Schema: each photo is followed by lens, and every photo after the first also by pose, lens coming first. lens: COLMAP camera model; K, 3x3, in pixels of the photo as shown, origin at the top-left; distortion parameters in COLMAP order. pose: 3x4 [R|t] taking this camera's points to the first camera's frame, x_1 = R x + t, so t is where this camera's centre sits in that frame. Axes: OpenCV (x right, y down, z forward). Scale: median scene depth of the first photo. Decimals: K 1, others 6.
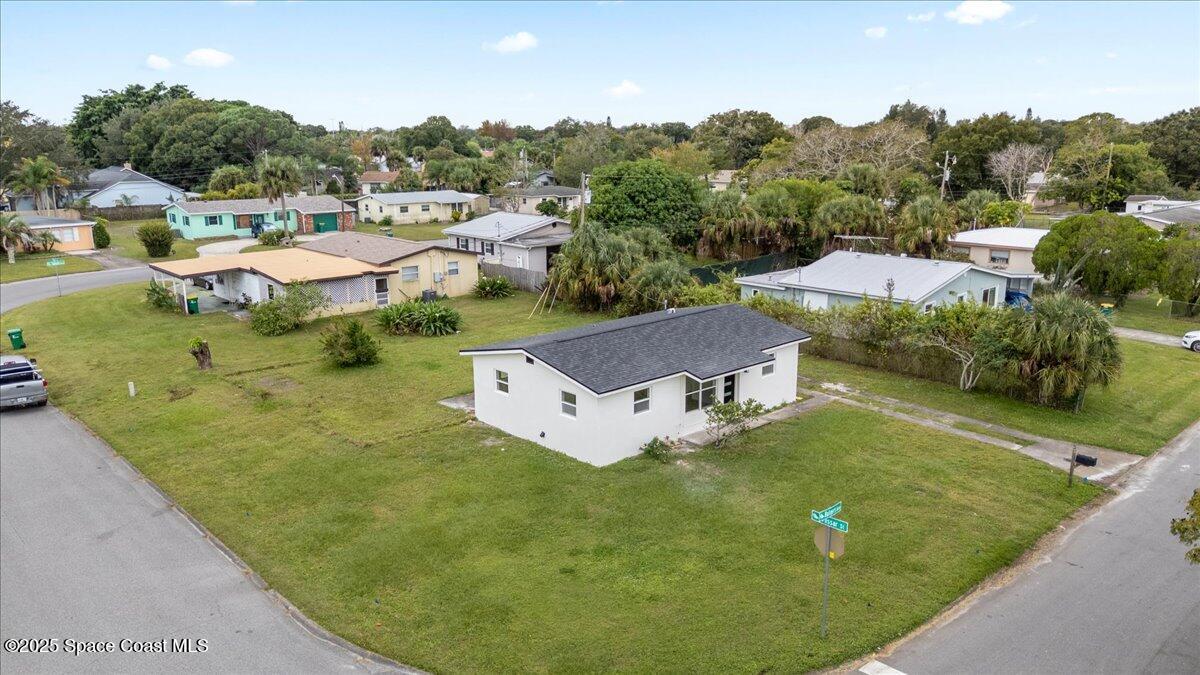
lens RADIAL K [[884.3, 0, 601.6], [0, 884.3, 317.0], [0, 0, 1]] dist [0.075421, -0.073239]
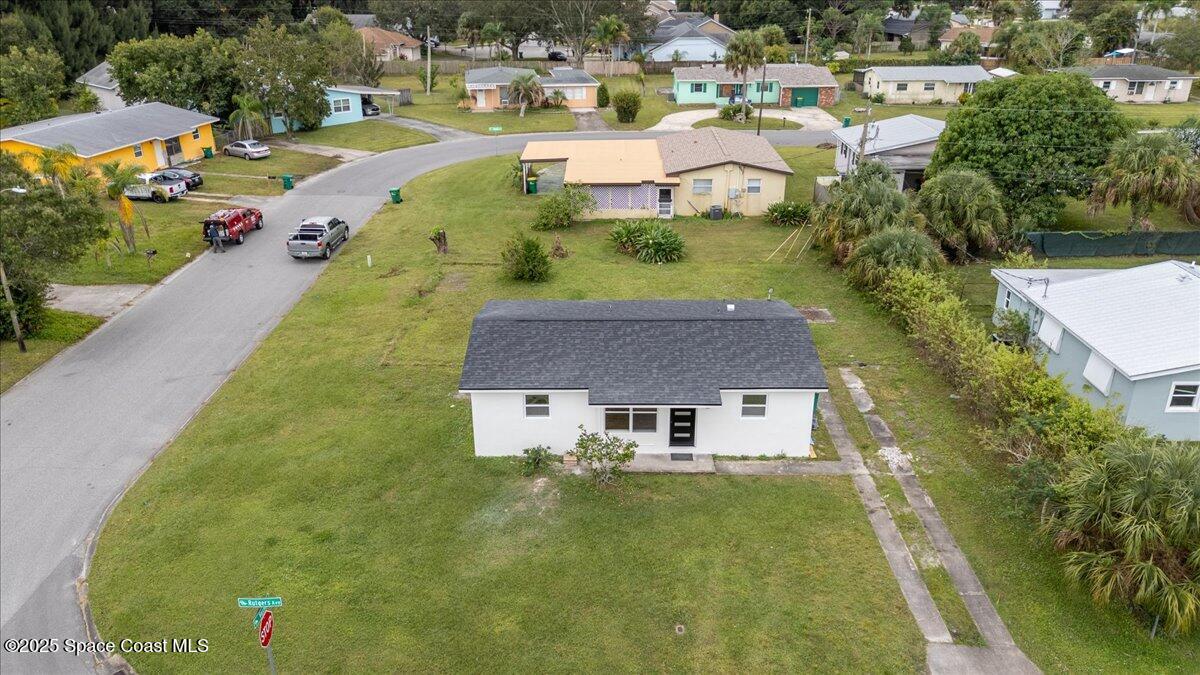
lens RADIAL K [[884.3, 0, 601.6], [0, 884.3, 317.0], [0, 0, 1]] dist [0.075421, -0.073239]
pose [[0.729764, 0.258247, -0.633050, 0.569038], [-0.137993, 0.962499, 0.233568, -0.193848], [0.669628, -0.083093, 0.738034, 0.292965]]
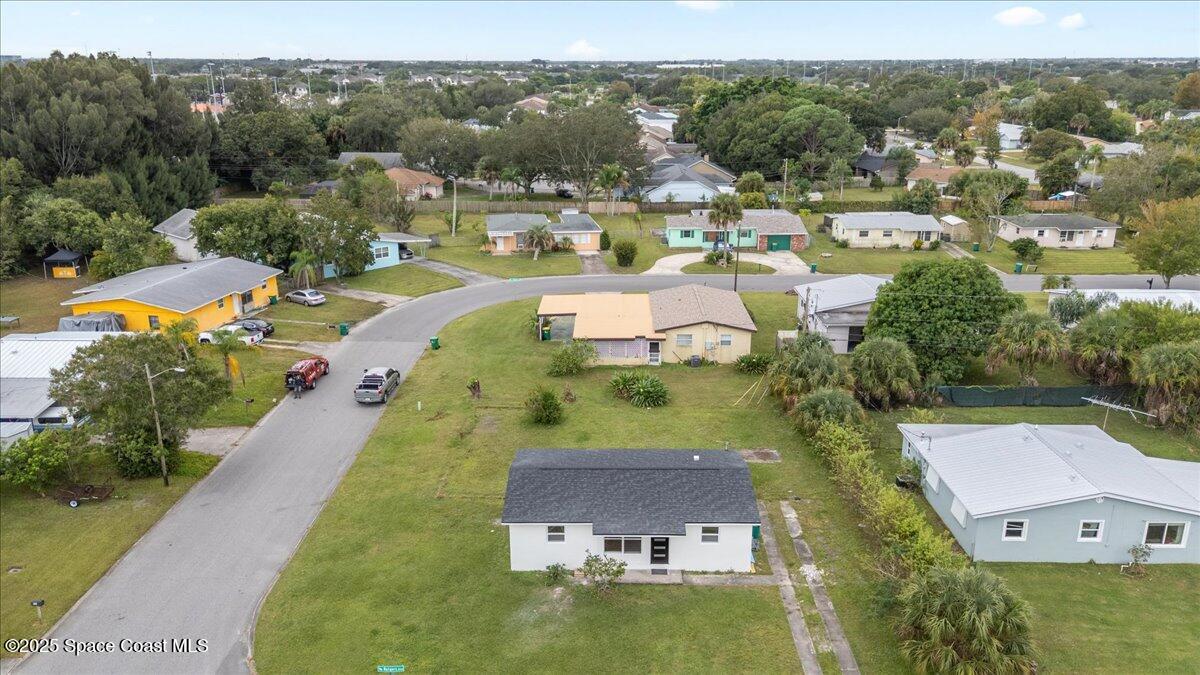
lens RADIAL K [[875.9, 0, 601.9], [0, 875.9, 325.7], [0, 0, 1]] dist [0.104681, -0.152313]
pose [[0.727460, 0.198884, -0.656694, 0.768118], [-0.140723, 0.979971, 0.140903, -0.348532], [0.671565, -0.010089, 0.740877, 0.047090]]
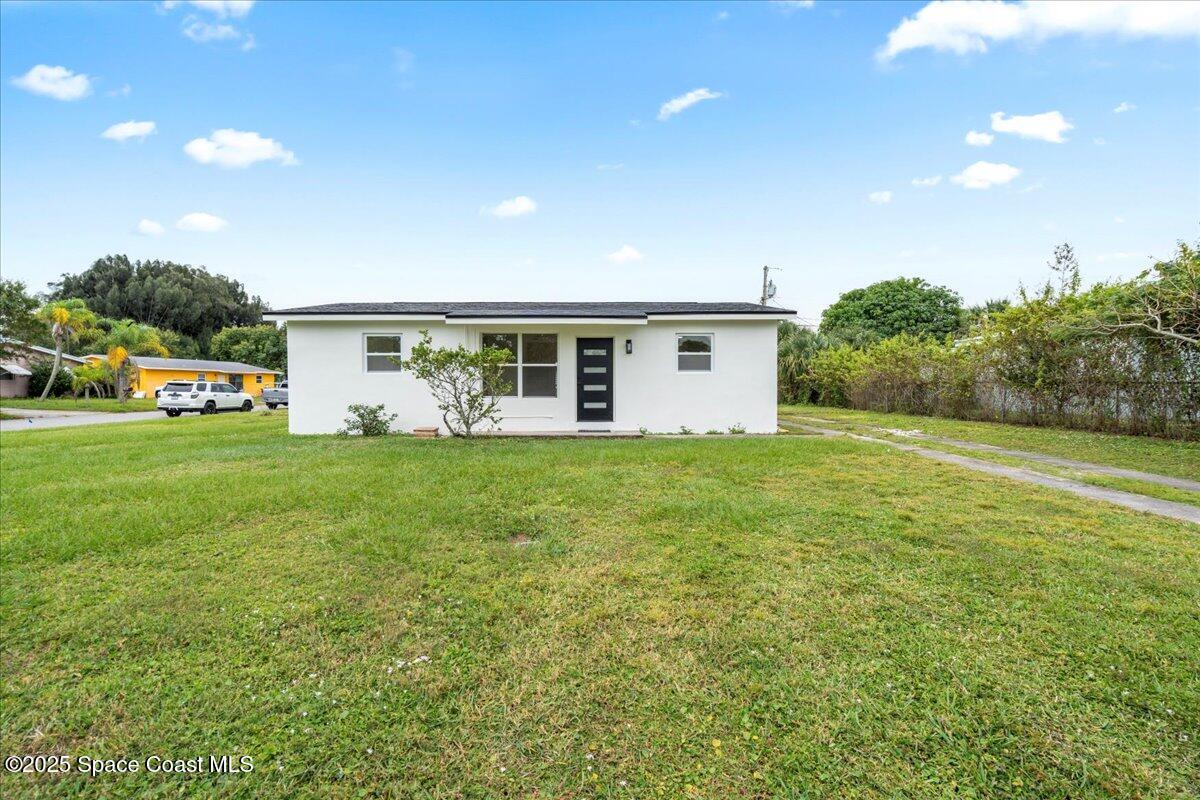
lens RADIAL K [[539.7, 0, 597.3], [0, 539.7, 384.0], [0, 0, 1]] dist [-0.001948, 0.000062]
pose [[0.746514, -0.000786, -0.665370, 0.365711], [-0.134477, 0.979184, -0.152034, 0.132077], [0.651639, 0.202973, 0.730869, 0.682191]]
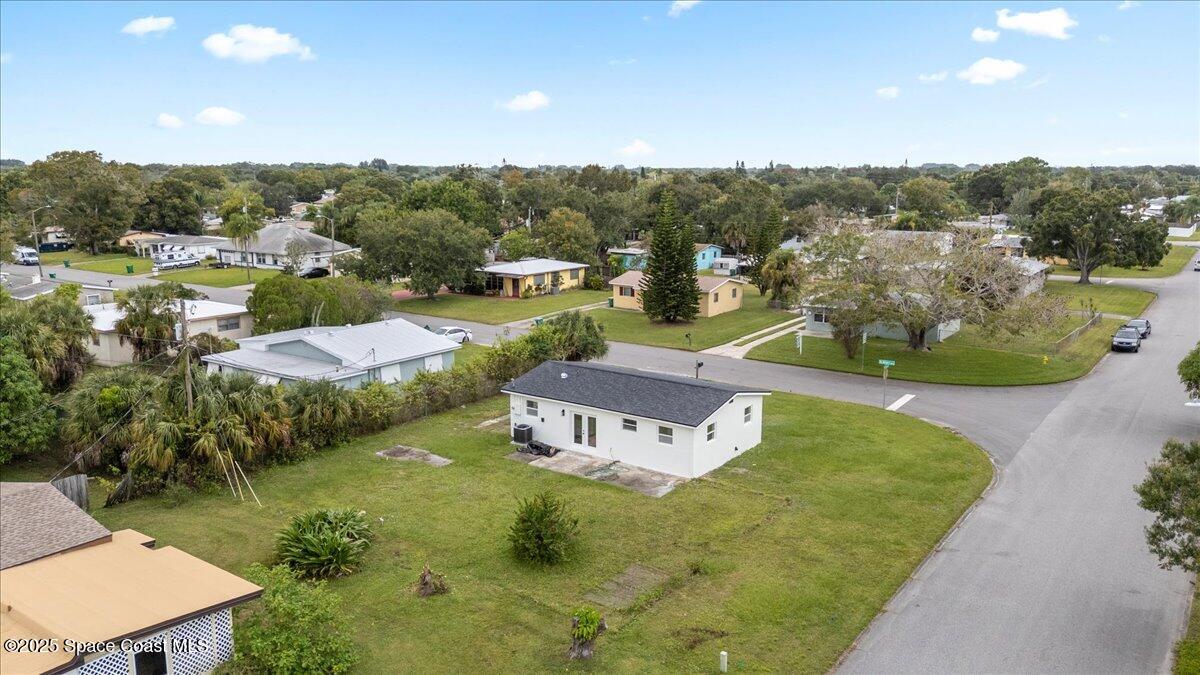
lens RADIAL K [[884.3, 0, 601.6], [0, 884.3, 317.0], [0, 0, 1]] dist [0.075421, -0.073239]
pose [[-0.196112, -0.158476, 0.967691, -1.170471], [0.198475, 0.960013, 0.197441, -0.335707], [-0.960285, 0.230783, -0.156816, 1.189986]]
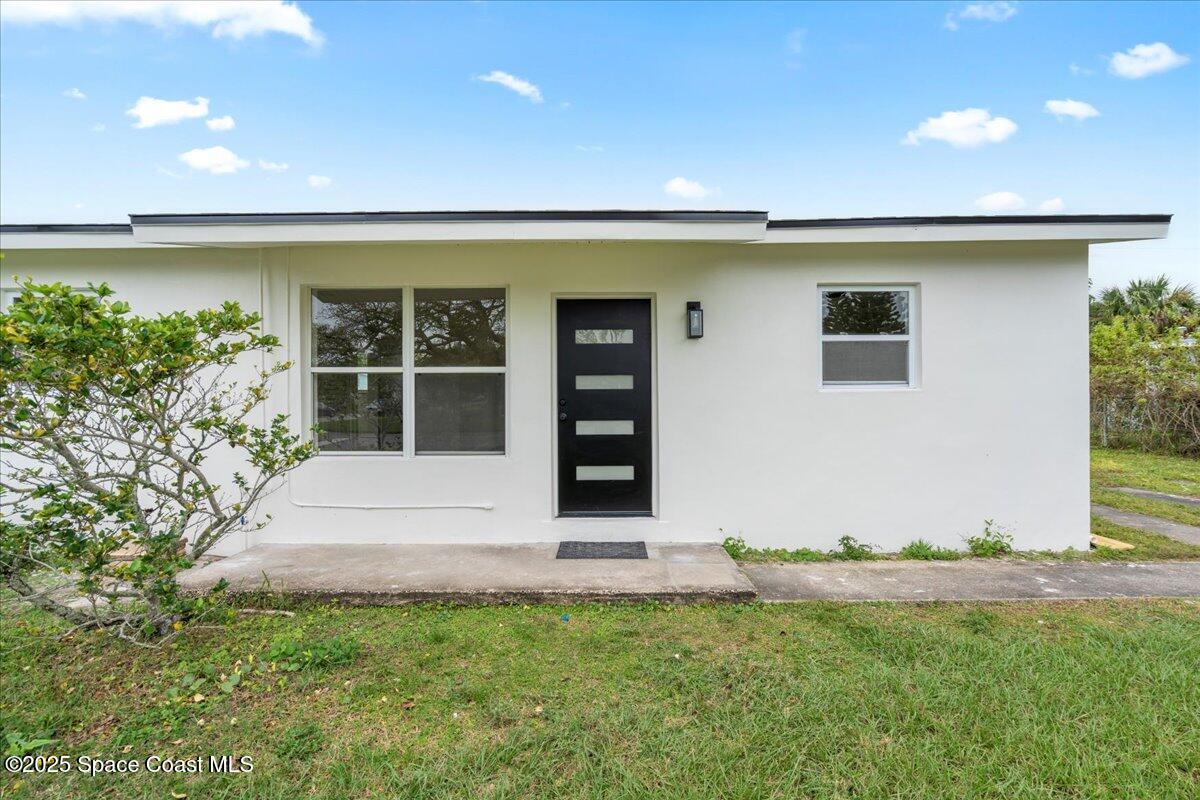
lens RADIAL K [[548.9, 0, 602.7], [0, 548.9, 389.5], [0, 0, 1]] dist [-0.009769, 0.005160]
pose [[0.730981, 0.014441, -0.682245, 0.225939], [-0.133481, 0.983489, -0.122199, 0.089108], [0.669216, 0.180392, 0.720839, 0.835369]]
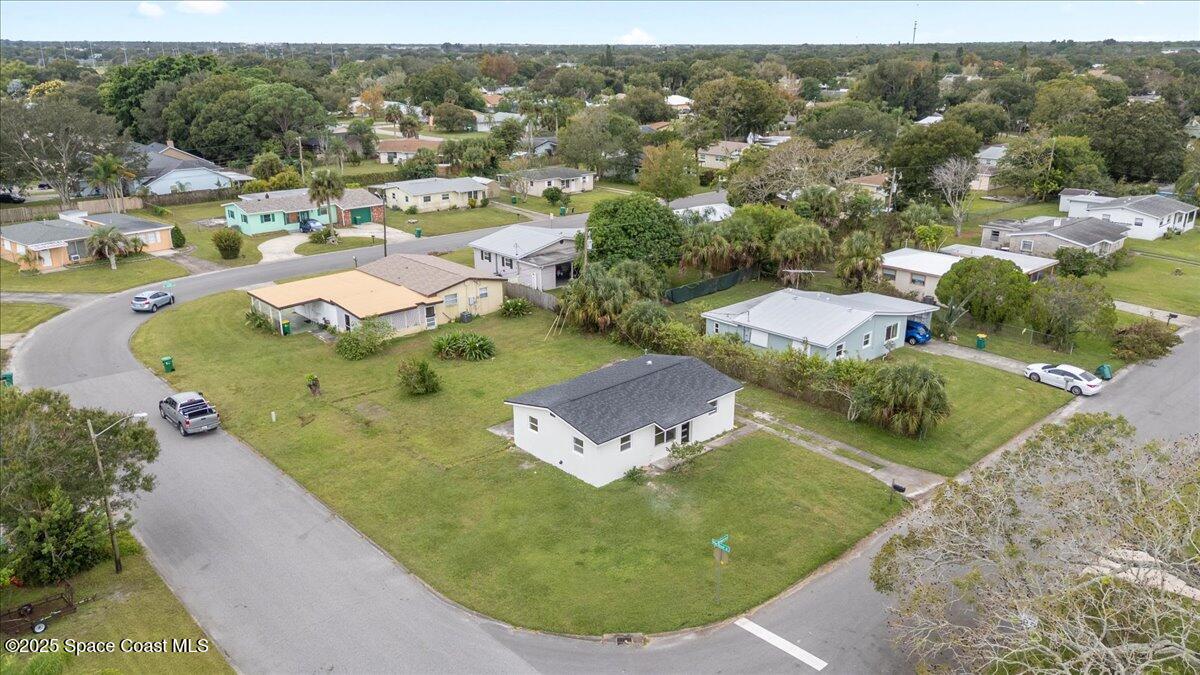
lens RADIAL K [[884.3, 0, 601.6], [0, 884.3, 317.0], [0, 0, 1]] dist [0.075421, -0.073239]
pose [[0.999989, 0.004249, 0.001720, -0.000139], [-0.004388, 0.995828, 0.091140, -0.222377], [-0.001326, -0.091146, 0.995837, -0.434058]]
